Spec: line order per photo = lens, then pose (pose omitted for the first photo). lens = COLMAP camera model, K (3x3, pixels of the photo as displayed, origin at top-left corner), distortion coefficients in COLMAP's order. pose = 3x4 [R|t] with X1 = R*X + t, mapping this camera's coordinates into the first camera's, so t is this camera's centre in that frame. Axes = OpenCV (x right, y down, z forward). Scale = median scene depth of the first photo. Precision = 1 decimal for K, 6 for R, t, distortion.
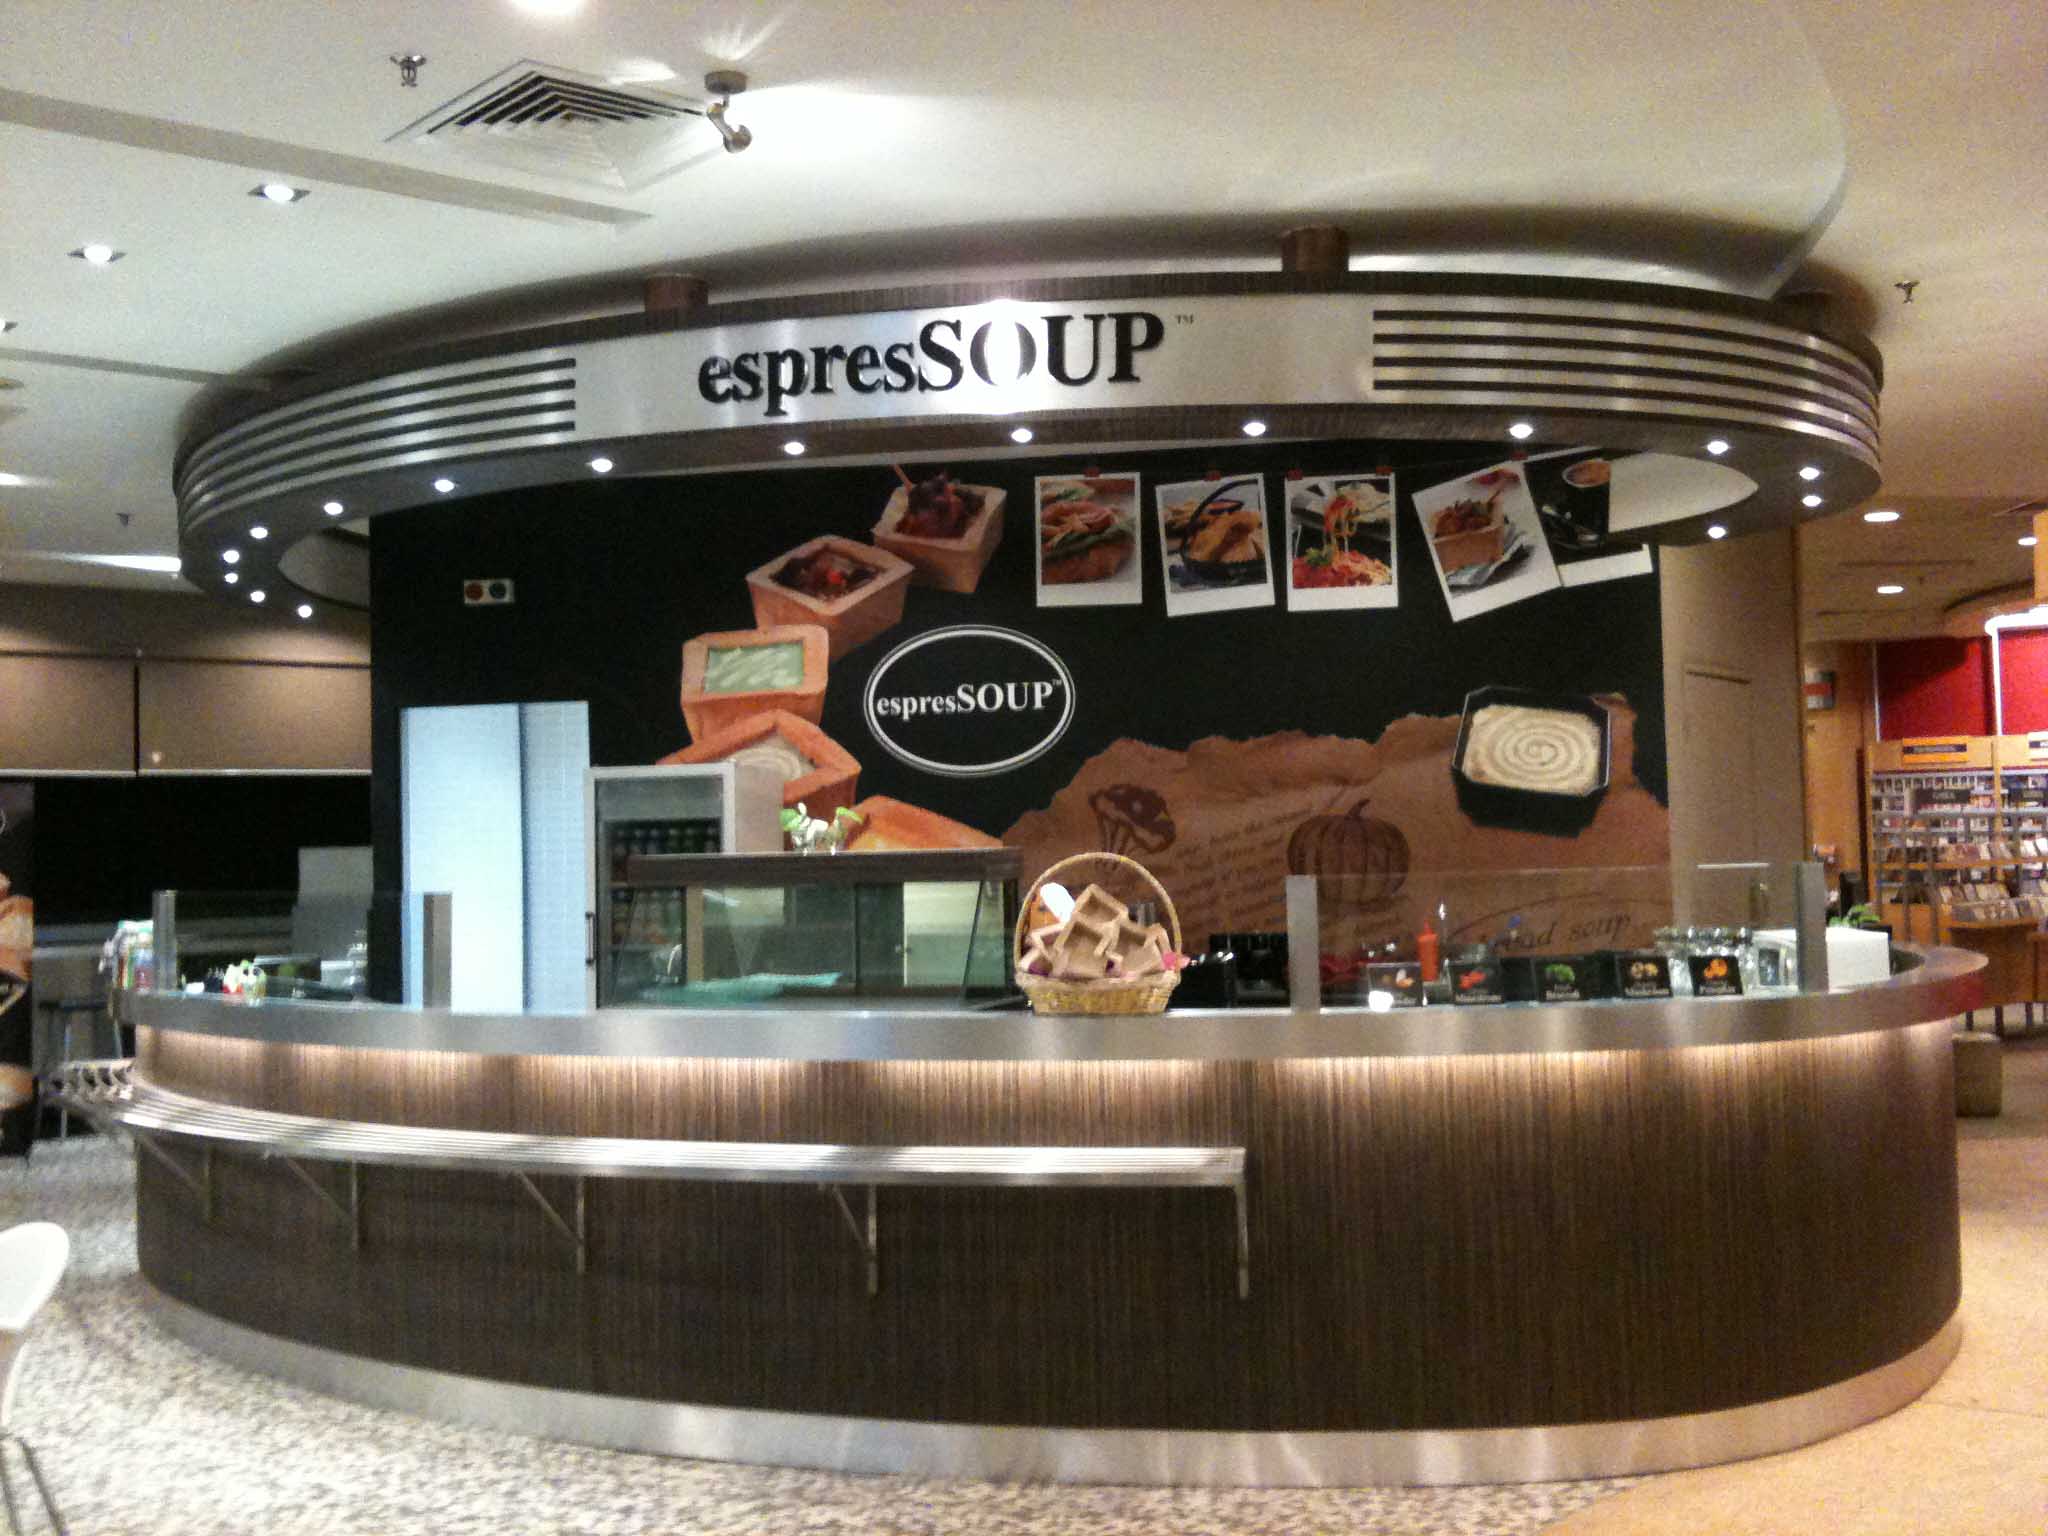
lens RADIAL K [[2160.4, 0, 1064.1], [0, 2160.4, 759.0], [0, 0, 1]] dist [0.128042, -0.435630]
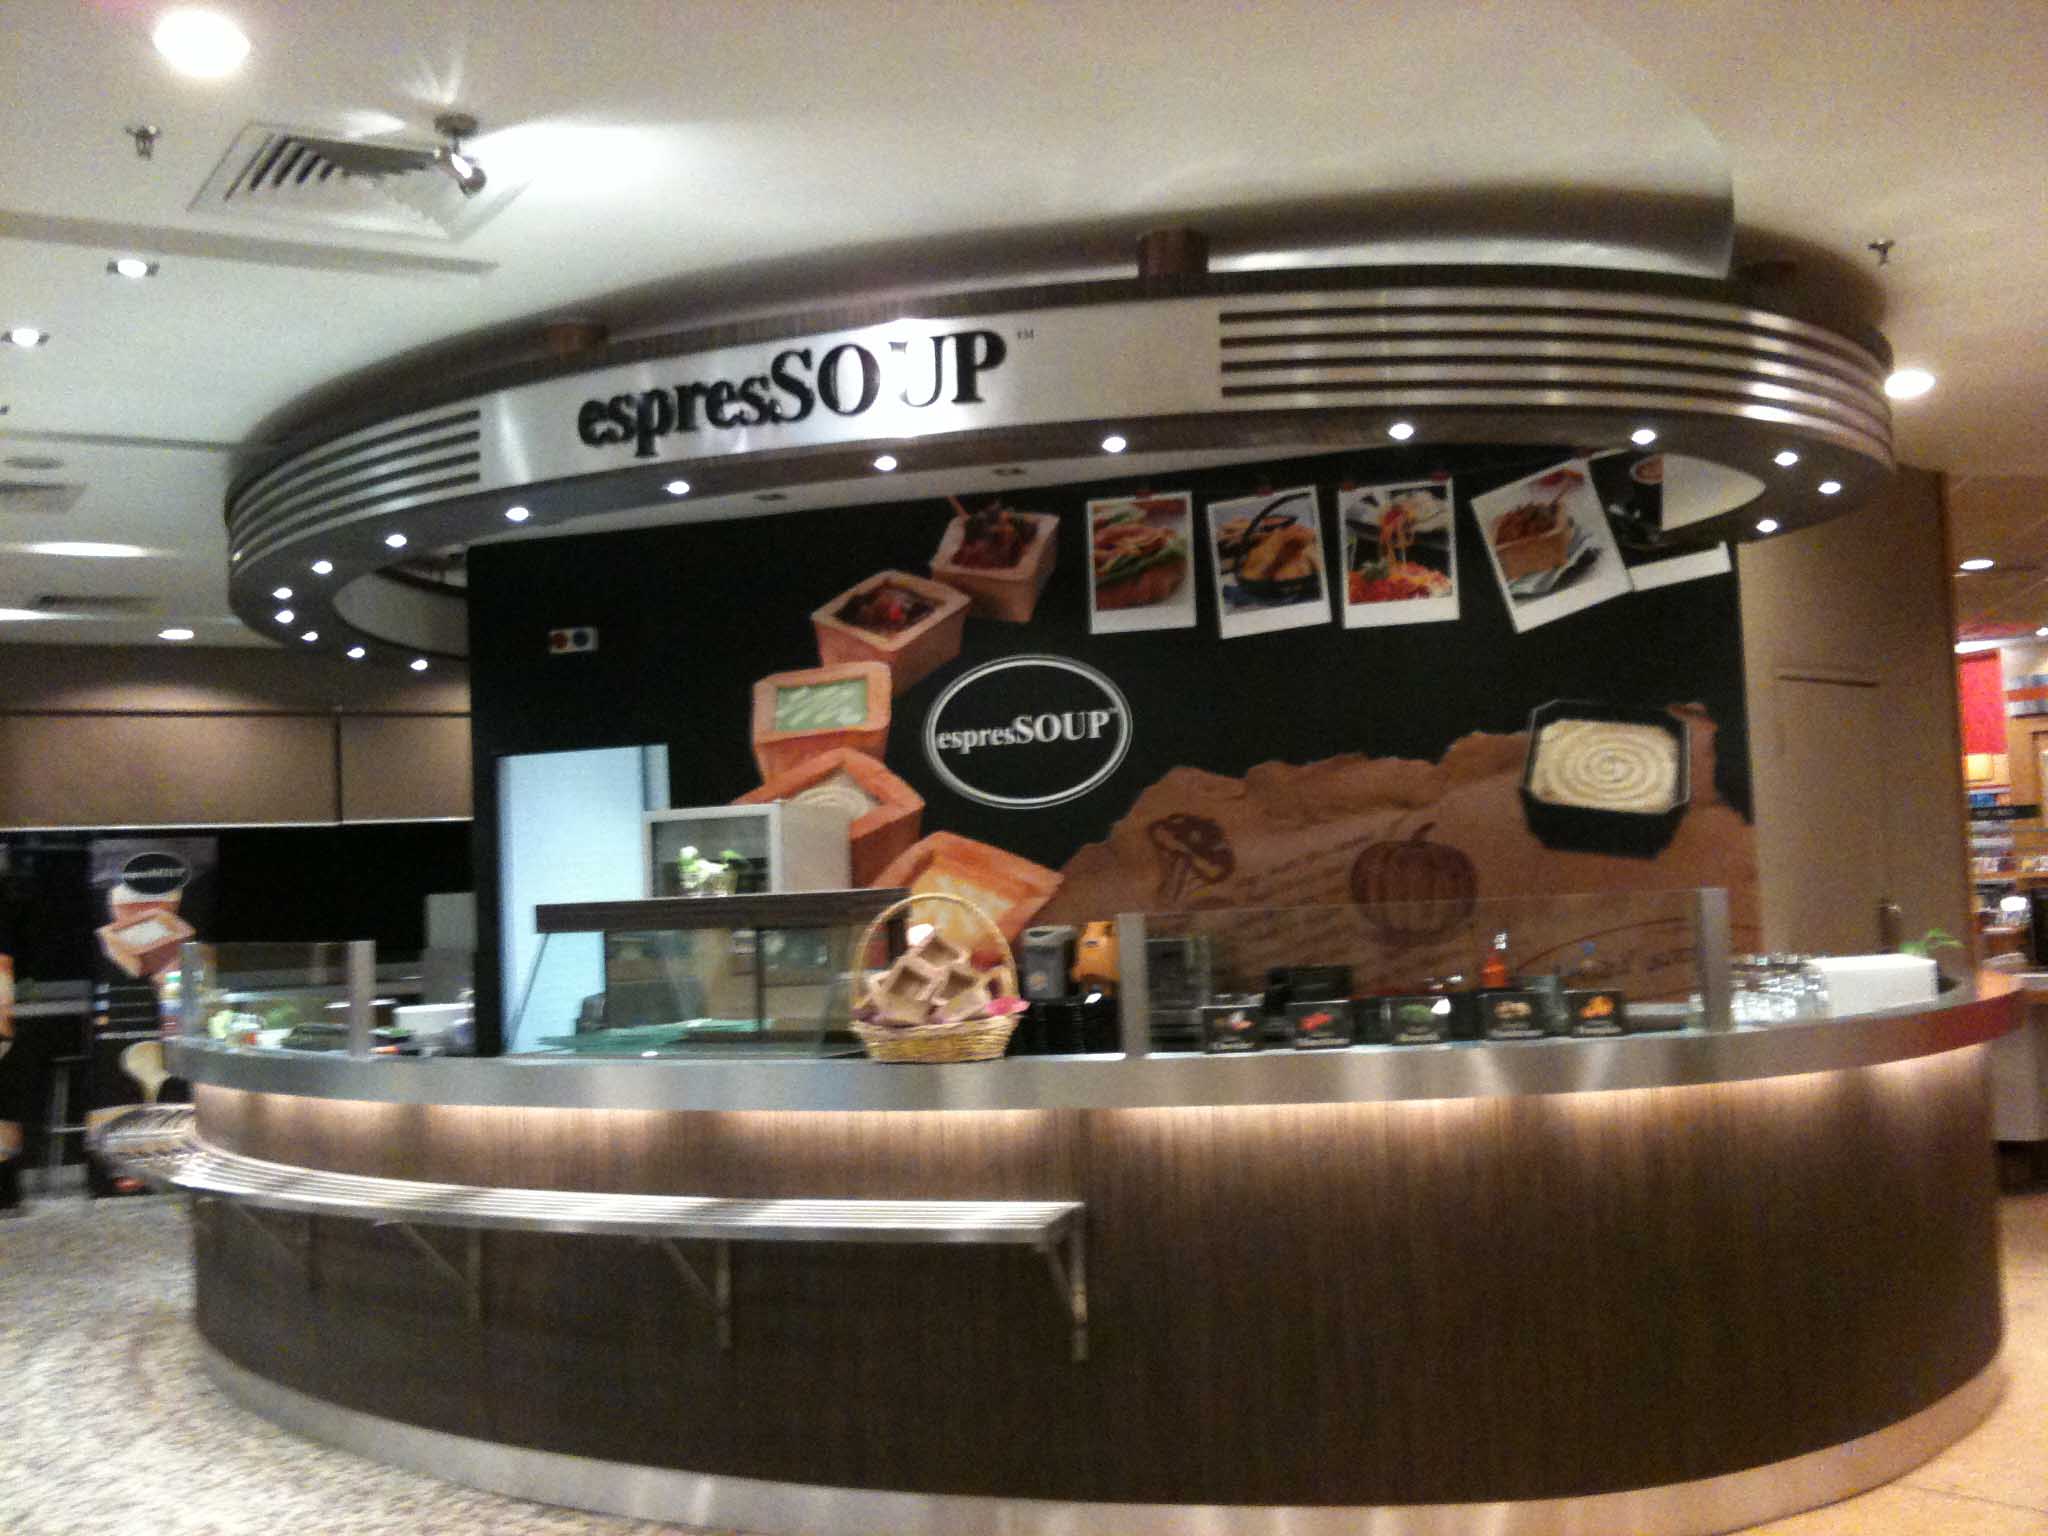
lens RADIAL K [[2160.4, 0, 1064.1], [0, 2160.4, 759.0], [0, 0, 1]] dist [0.128042, -0.435630]
pose [[0.985182, -0.029127, -0.169024, 0.141877], [0.027178, 0.999535, -0.013835, -0.000655], [0.169348, 0.009036, 0.985515, 0.036318]]
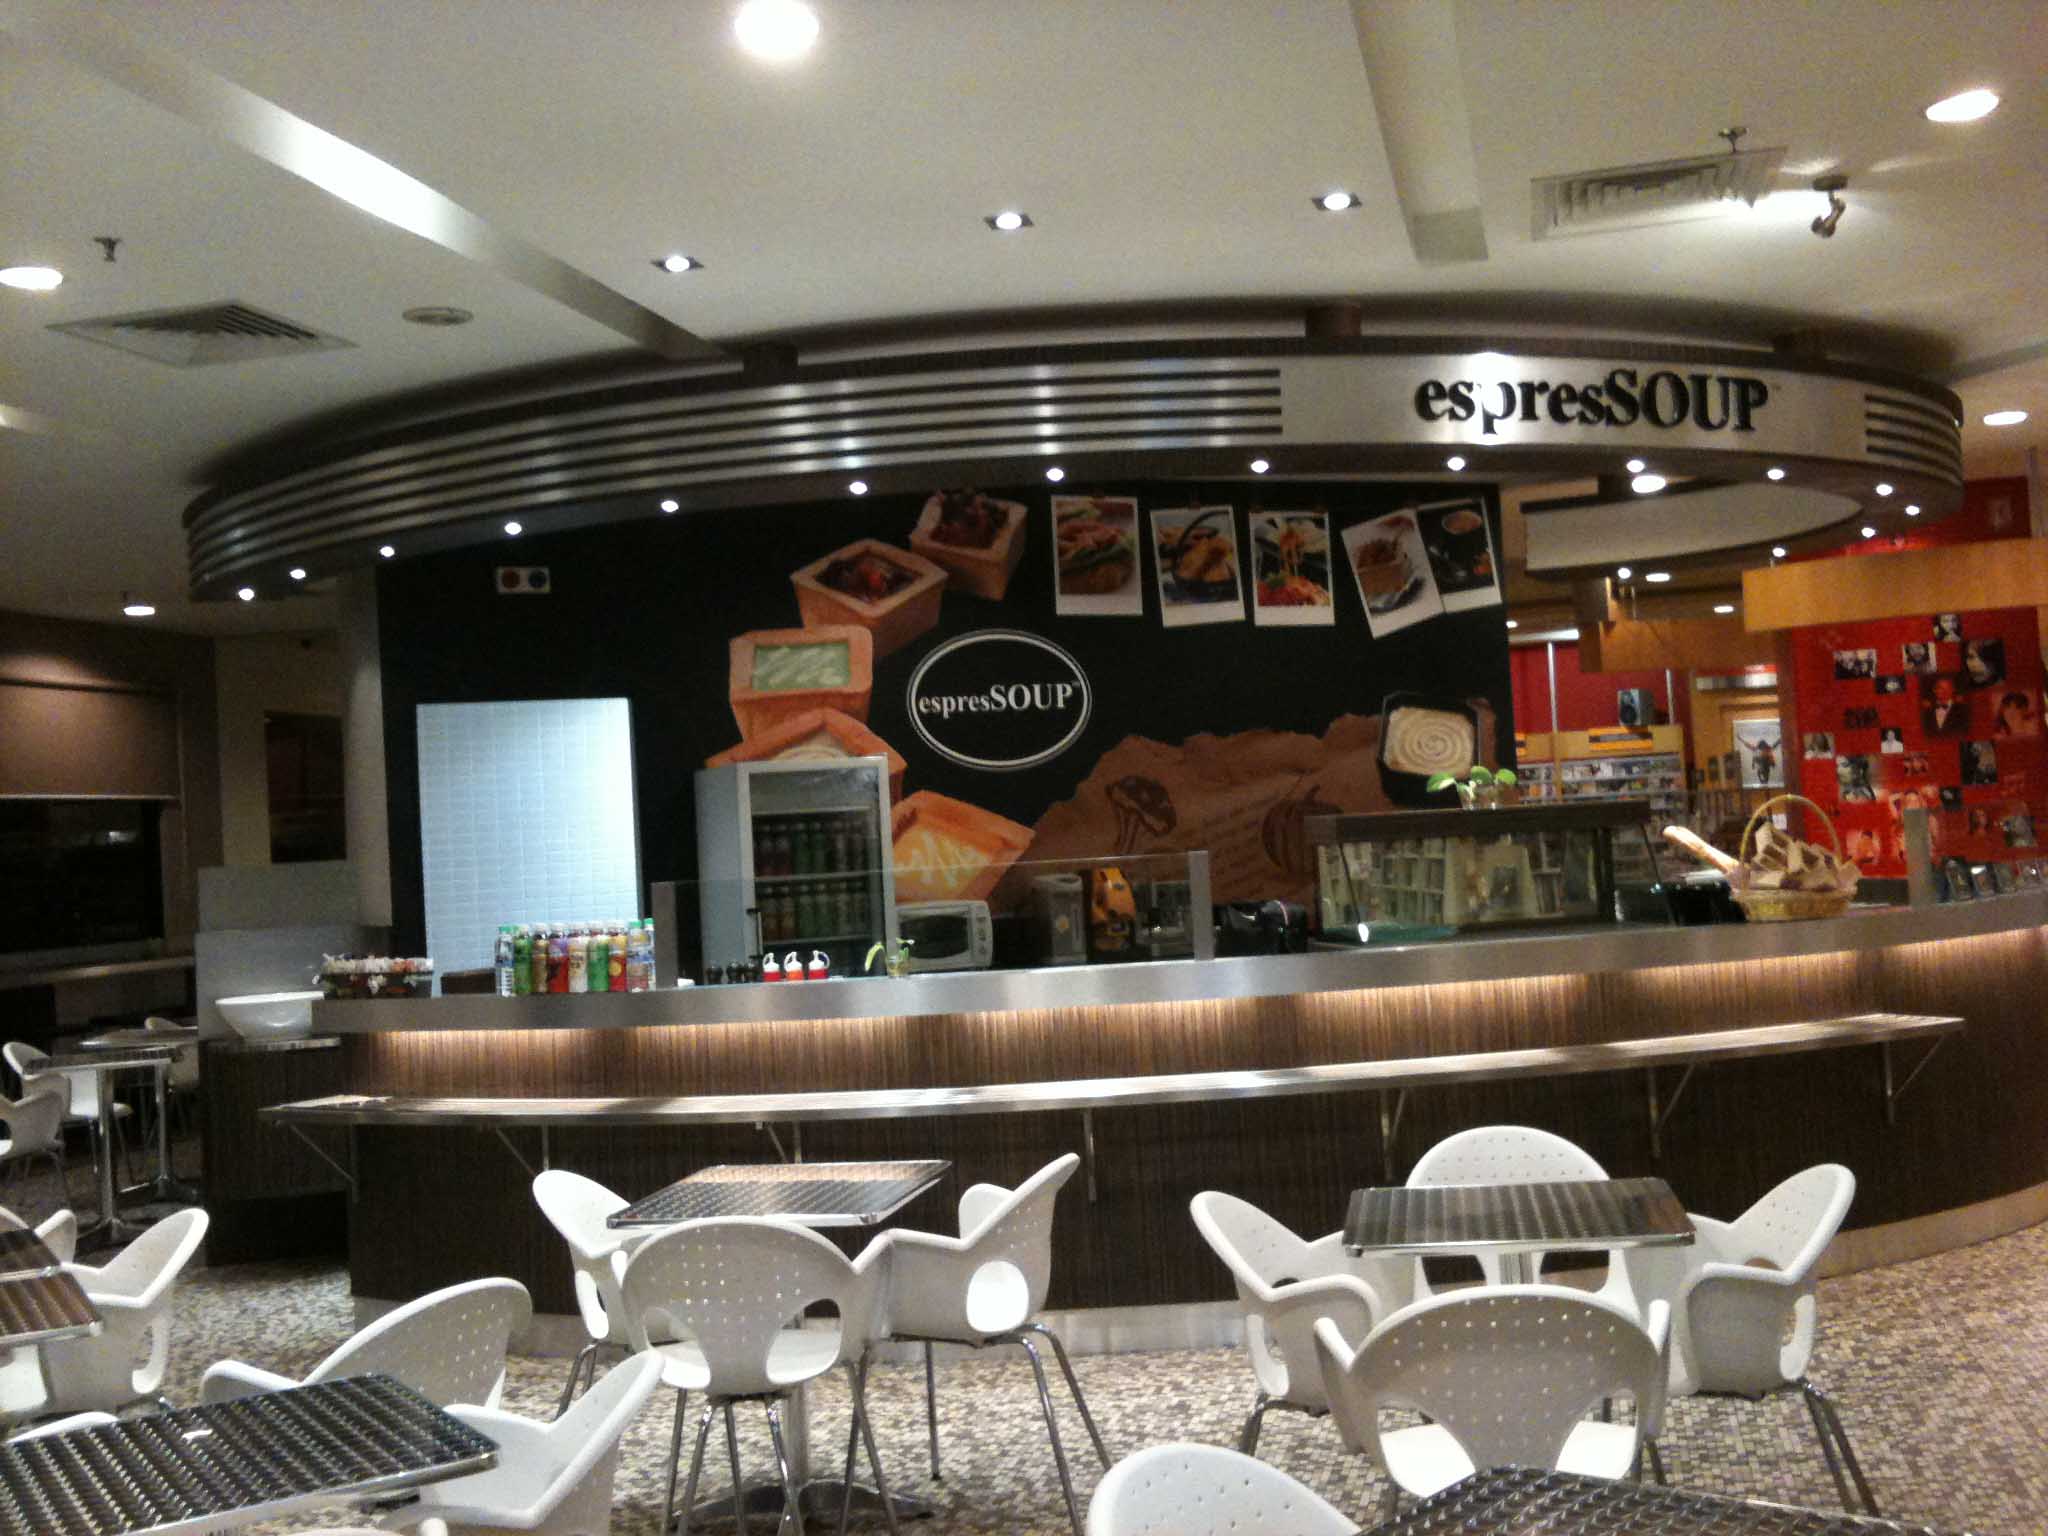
lens RADIAL K [[2137.1, 0, 1063.5], [0, 2137.1, 756.2], [0, 0, 1]] dist [0.132506, -0.452579]
pose [[0.823143, -0.004058, 0.567820, -0.637917], [0.018141, 0.999652, -0.019155, 0.022344], [-0.567545, 0.026068, 0.822930, 0.112616]]
